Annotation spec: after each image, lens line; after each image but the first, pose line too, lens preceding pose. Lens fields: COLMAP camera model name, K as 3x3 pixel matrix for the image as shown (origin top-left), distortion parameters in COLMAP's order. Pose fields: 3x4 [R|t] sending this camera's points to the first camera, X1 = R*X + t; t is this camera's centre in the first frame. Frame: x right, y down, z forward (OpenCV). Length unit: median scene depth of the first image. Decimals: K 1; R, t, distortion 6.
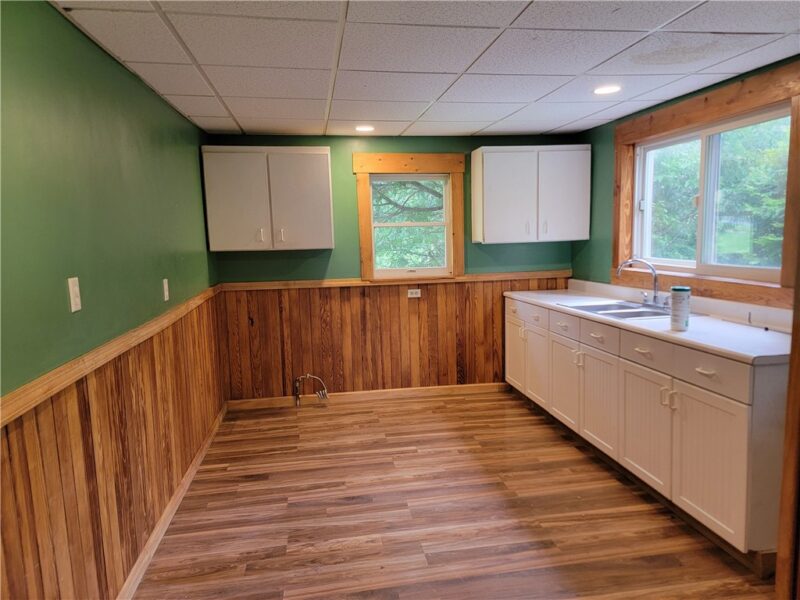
lens RADIAL K [[561.8, 0, 424.9], [0, 561.8, 313.5], [0, 0, 1]] dist [0.095679, -0.081937]
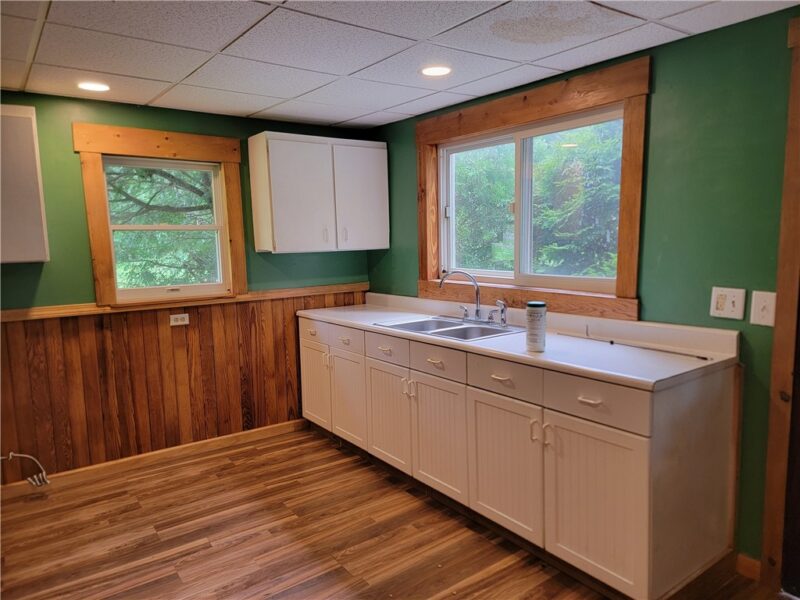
lens RADIAL K [[561.8, 0, 424.9], [0, 561.8, 313.5], [0, 0, 1]] dist [0.095679, -0.081937]
pose [[0.900428, -0.053761, 0.431671, -0.056541], [0.060210, 0.998185, -0.001279, -0.025417], [-0.430819, 0.027143, 0.902030, 0.190571]]
